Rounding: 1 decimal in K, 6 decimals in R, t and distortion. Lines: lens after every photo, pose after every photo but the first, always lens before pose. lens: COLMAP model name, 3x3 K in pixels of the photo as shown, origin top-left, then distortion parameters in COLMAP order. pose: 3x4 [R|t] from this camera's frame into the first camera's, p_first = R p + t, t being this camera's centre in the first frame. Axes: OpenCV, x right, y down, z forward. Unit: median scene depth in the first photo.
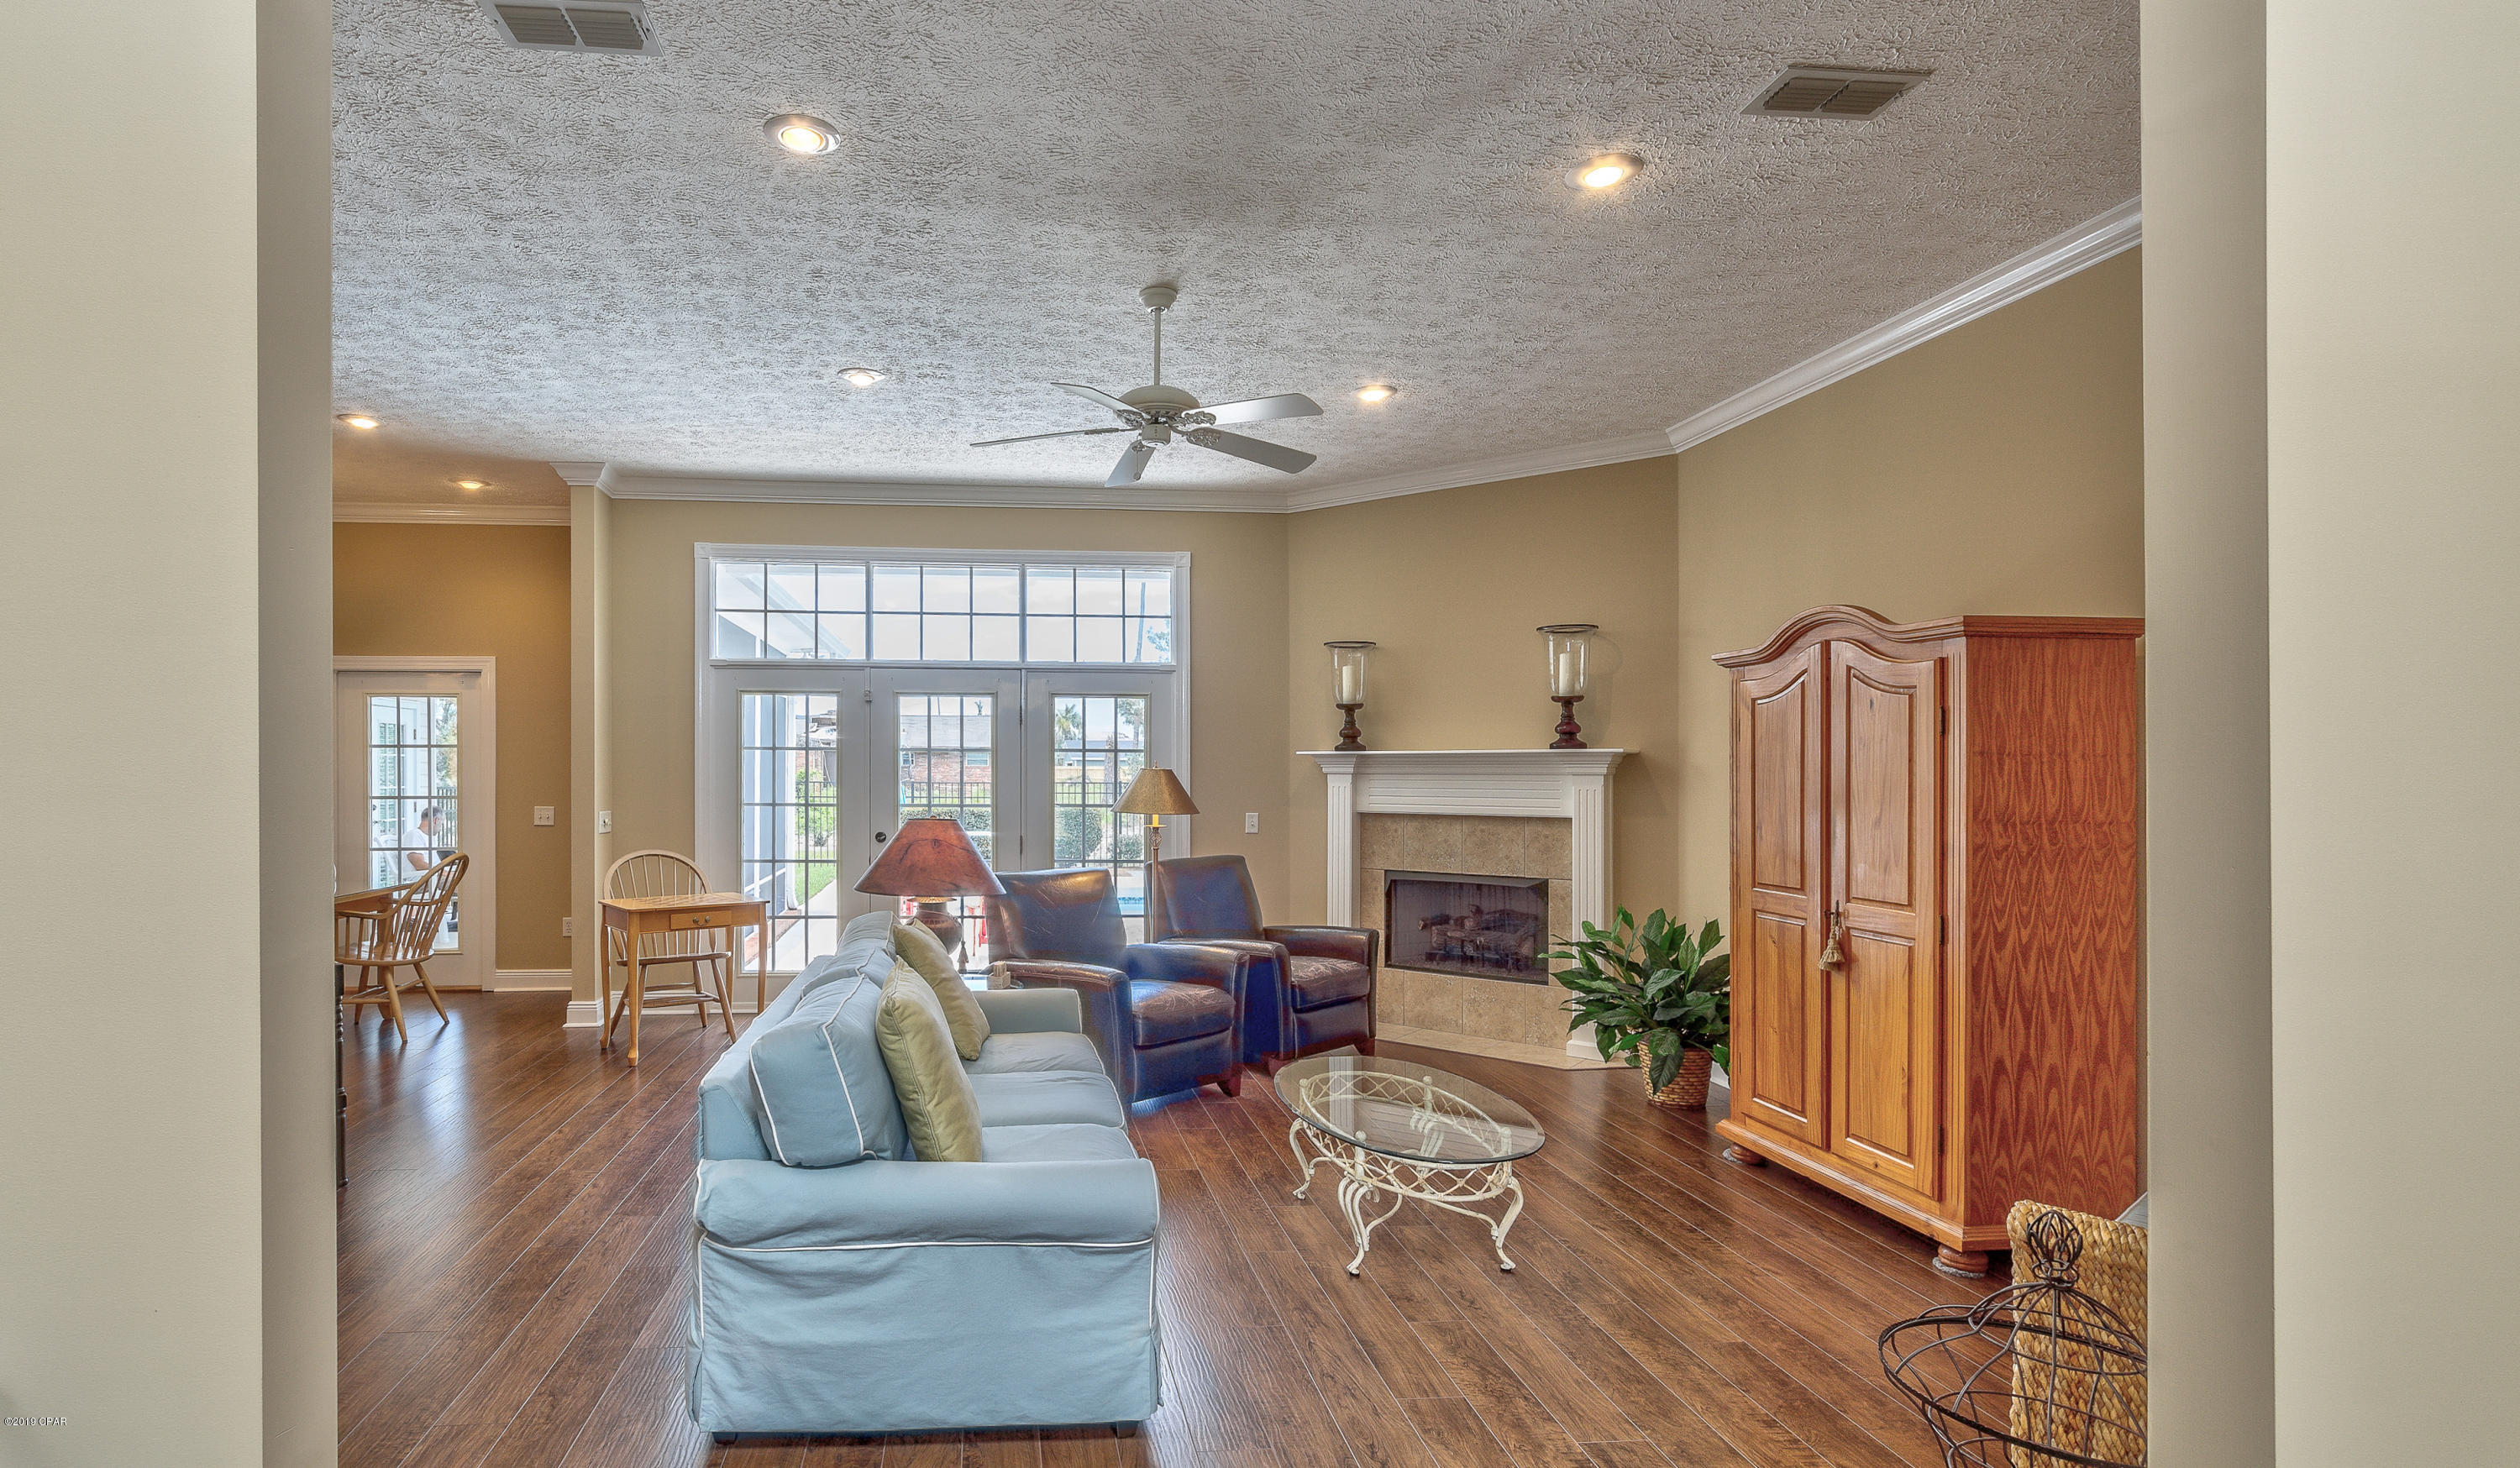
lens RADIAL K [[1090.6, 0, 1074.0], [0, 1090.6, 773.2], [0, 0, 1]] dist [0.000886, -0.000163]
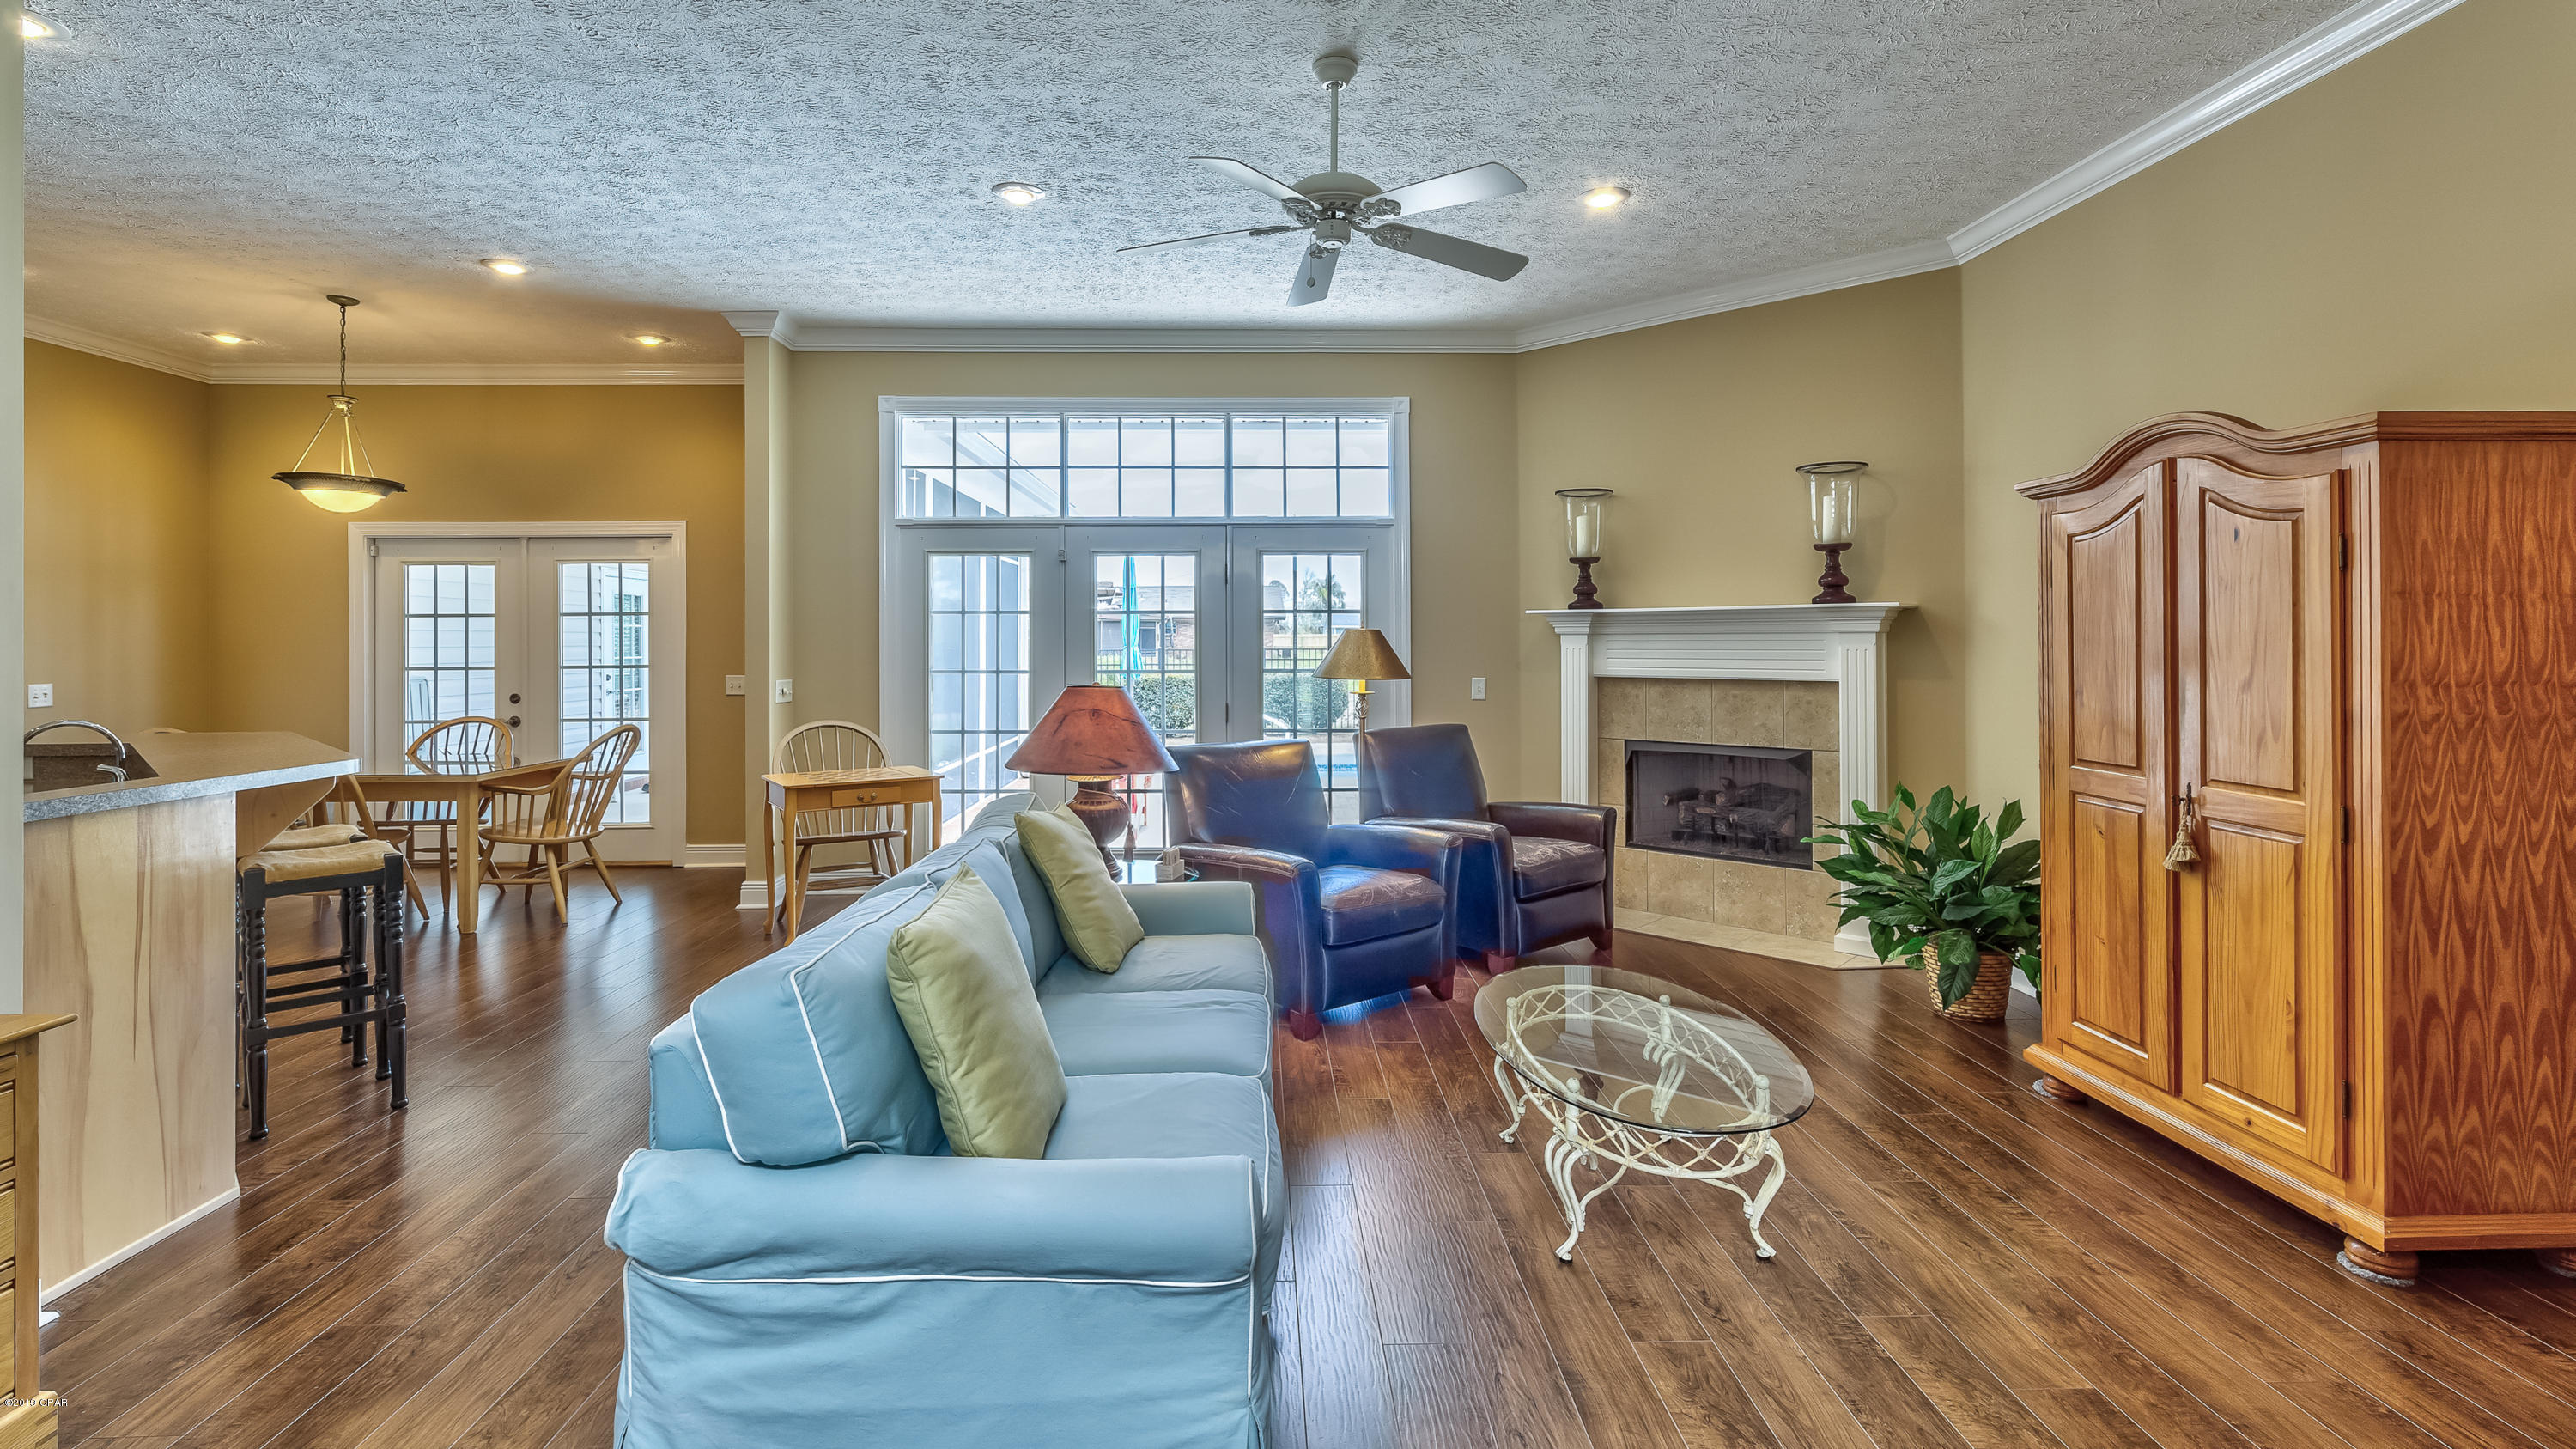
lens RADIAL K [[1083.4, 0, 1246.2], [0, 1083.4, 643.5], [0, 0, 1]] dist [-0.001625, 0.000340]
pose [[0.997627, -0.007647, -0.068425, 0.058045], [0.007862, 0.999965, 0.002868, 0.006112], [0.068400, -0.003399, 0.997652, 0.142040]]
